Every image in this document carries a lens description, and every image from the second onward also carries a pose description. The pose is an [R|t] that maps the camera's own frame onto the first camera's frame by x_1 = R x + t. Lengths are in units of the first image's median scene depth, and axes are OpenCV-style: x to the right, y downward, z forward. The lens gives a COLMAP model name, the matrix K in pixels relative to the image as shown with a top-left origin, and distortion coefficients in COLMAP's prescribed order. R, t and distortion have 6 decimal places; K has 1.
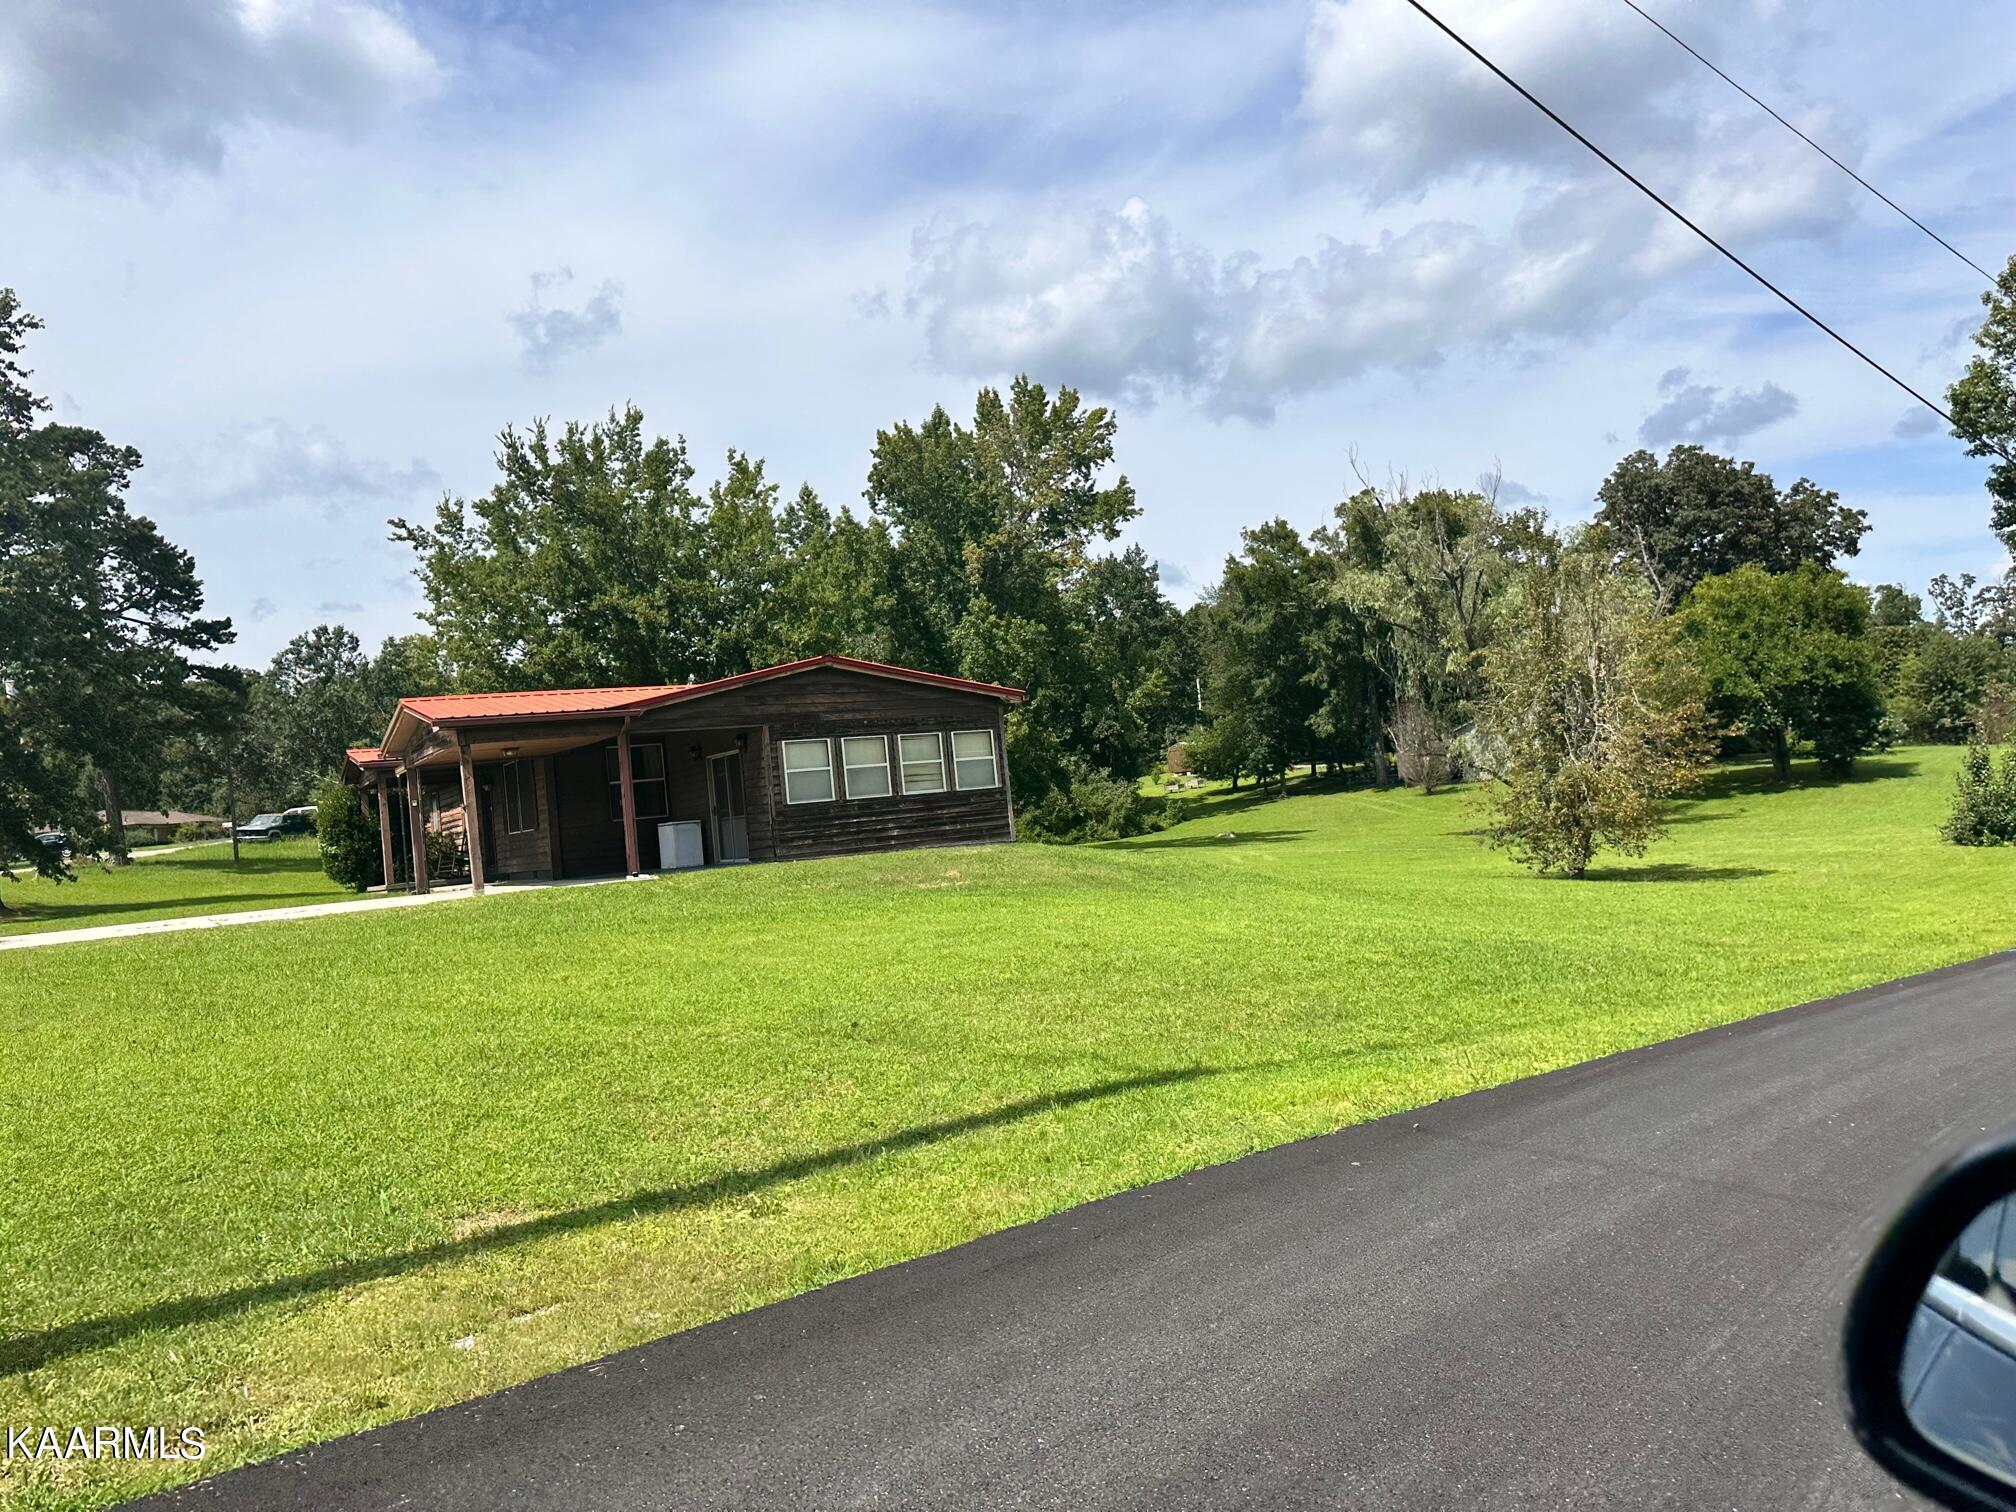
lens RADIAL K [[1425.4, 0, 1015.6], [0, 1425.4, 772.8], [0, 0, 1]] dist [0.123896, -0.198613]
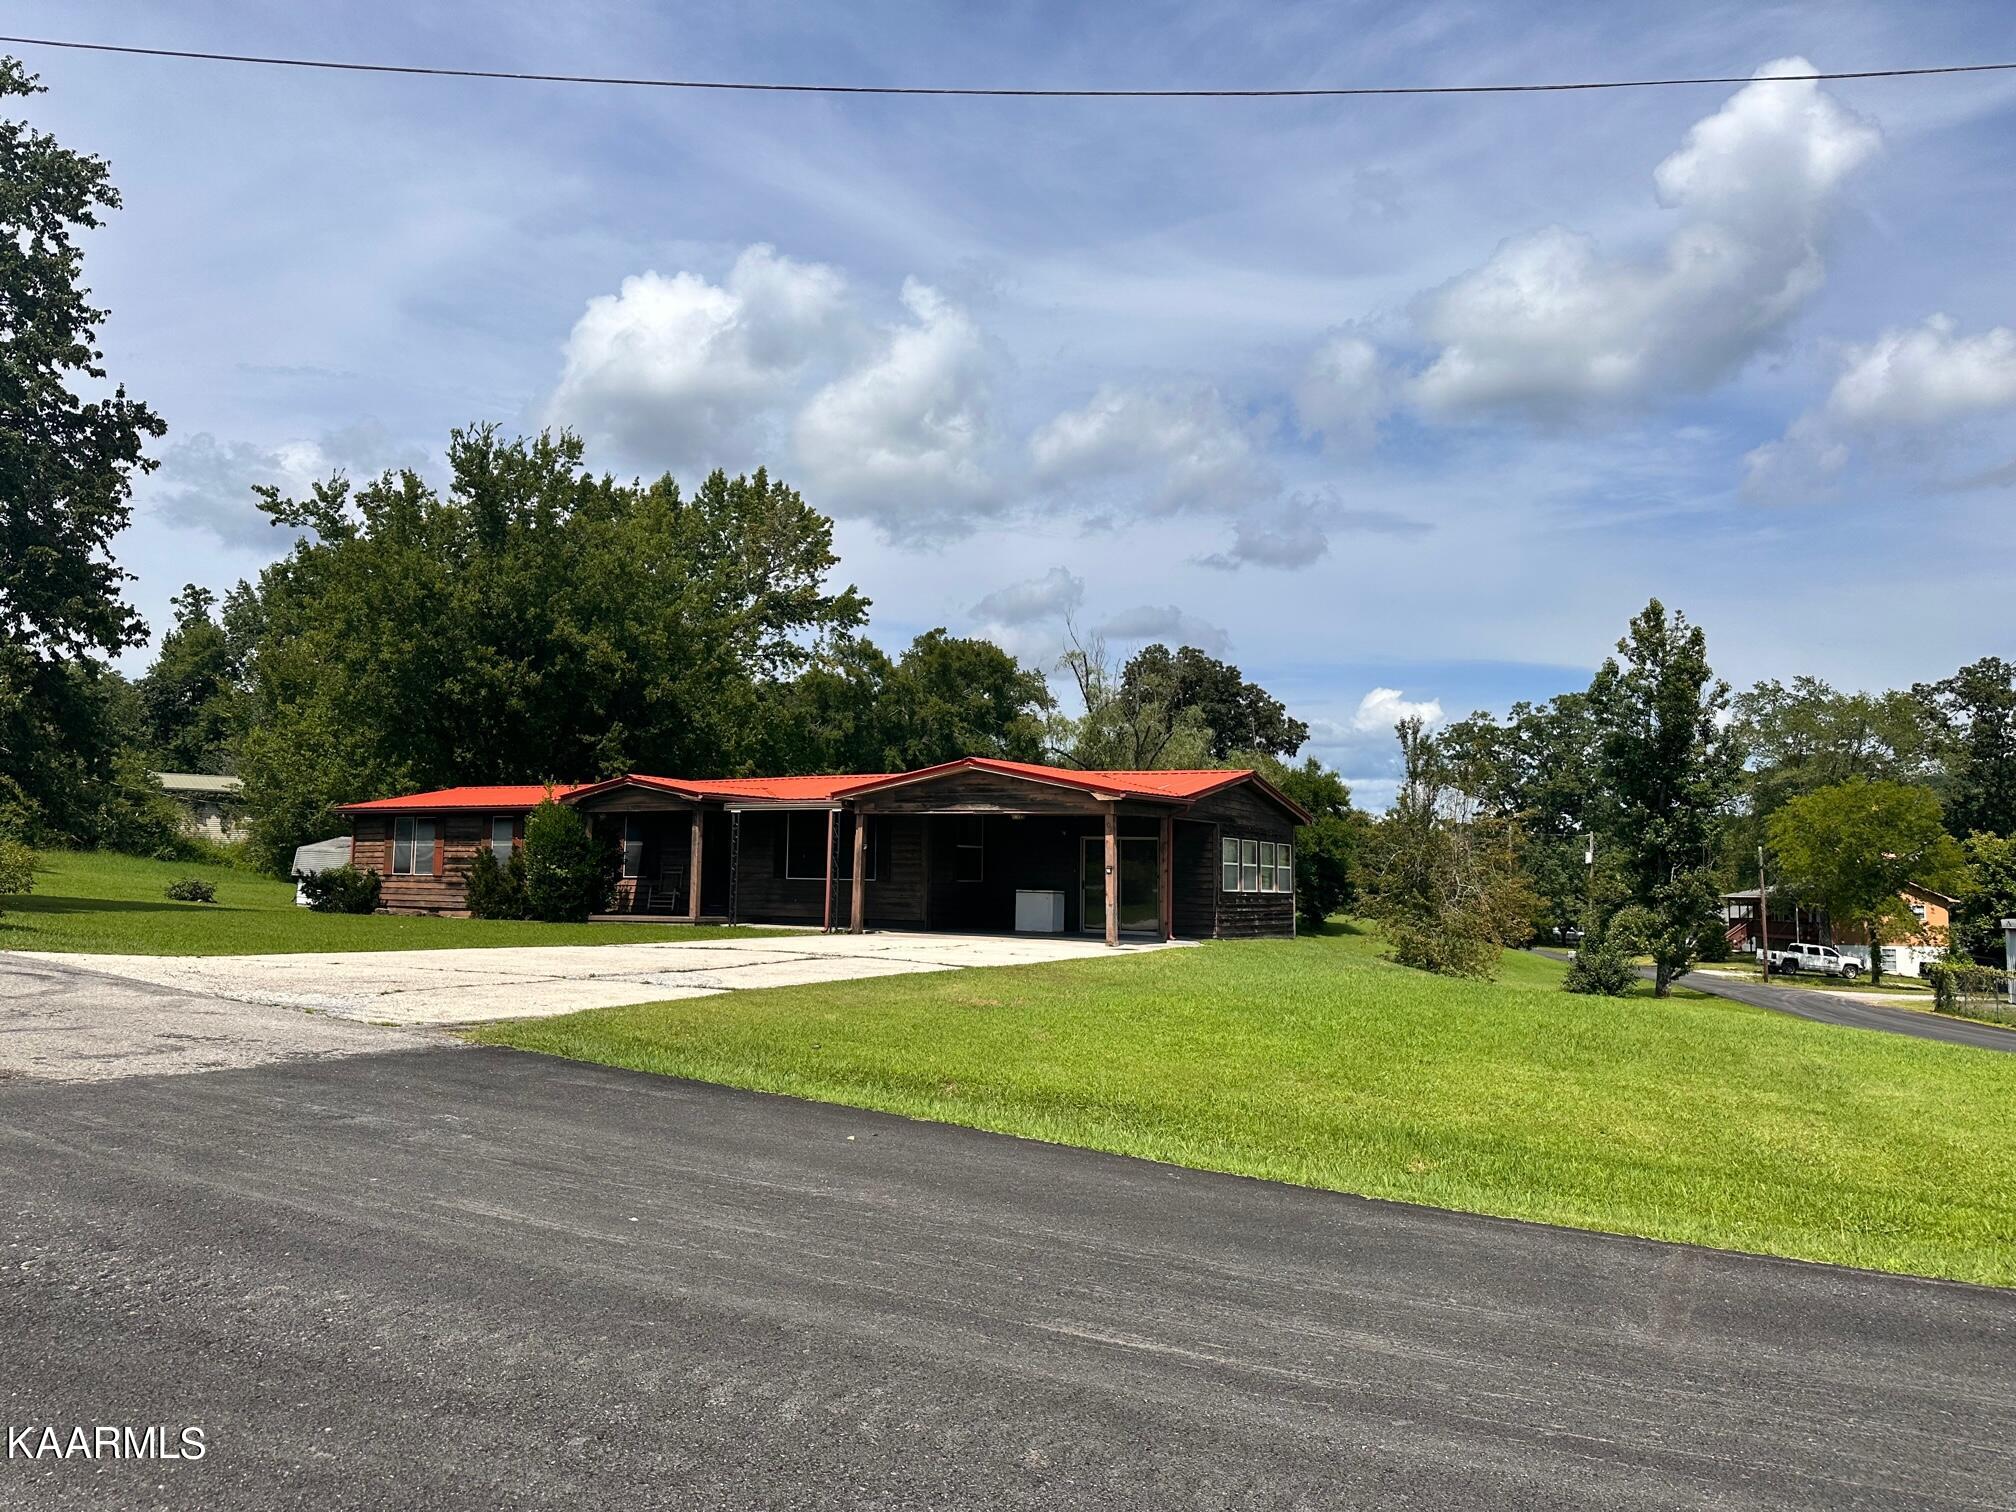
lens RADIAL K [[1422.0, 0, 996.8], [0, 1422.0, 764.3], [0, 0, 1]] dist [0.139727, -0.199425]
pose [[0.867082, 0.148911, 0.475389, -0.312830], [-0.113802, 0.988254, -0.101993, 0.020832], [-0.484993, 0.034336, 0.873843, 0.024797]]
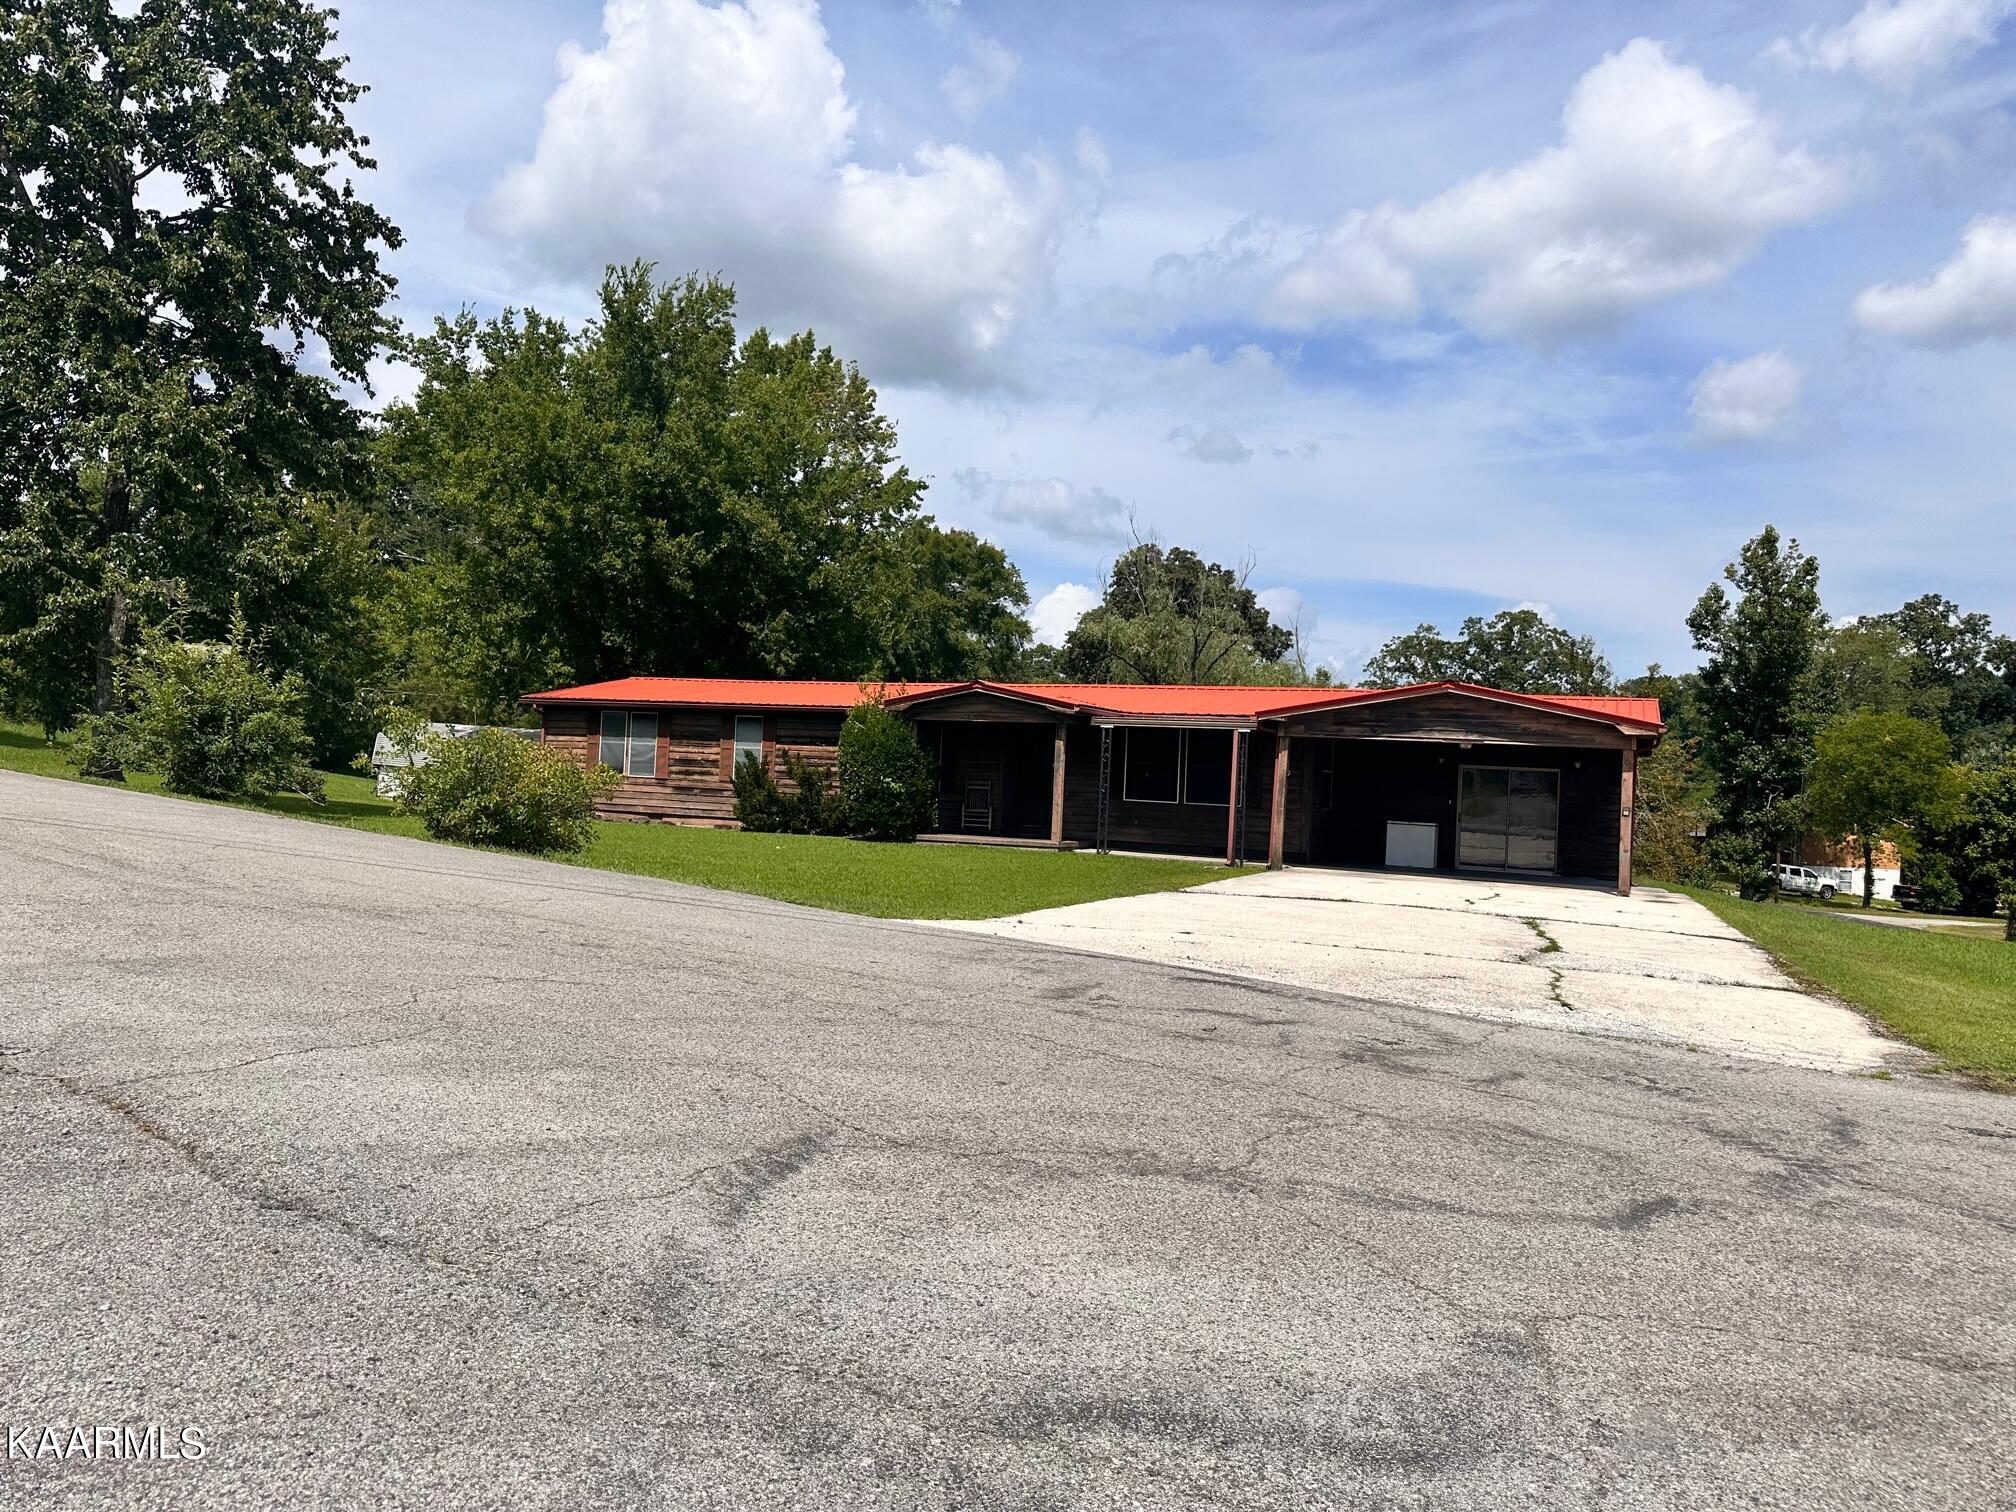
lens RADIAL K [[1425.4, 0, 1015.6], [0, 1425.4, 772.8], [0, 0, 1]] dist [0.123896, -0.198613]
pose [[0.796751, 0.134451, 0.589161, -0.415289], [-0.139282, 0.989544, -0.037464, 0.029826], [-0.588037, -0.052210, 0.807147, 0.138730]]
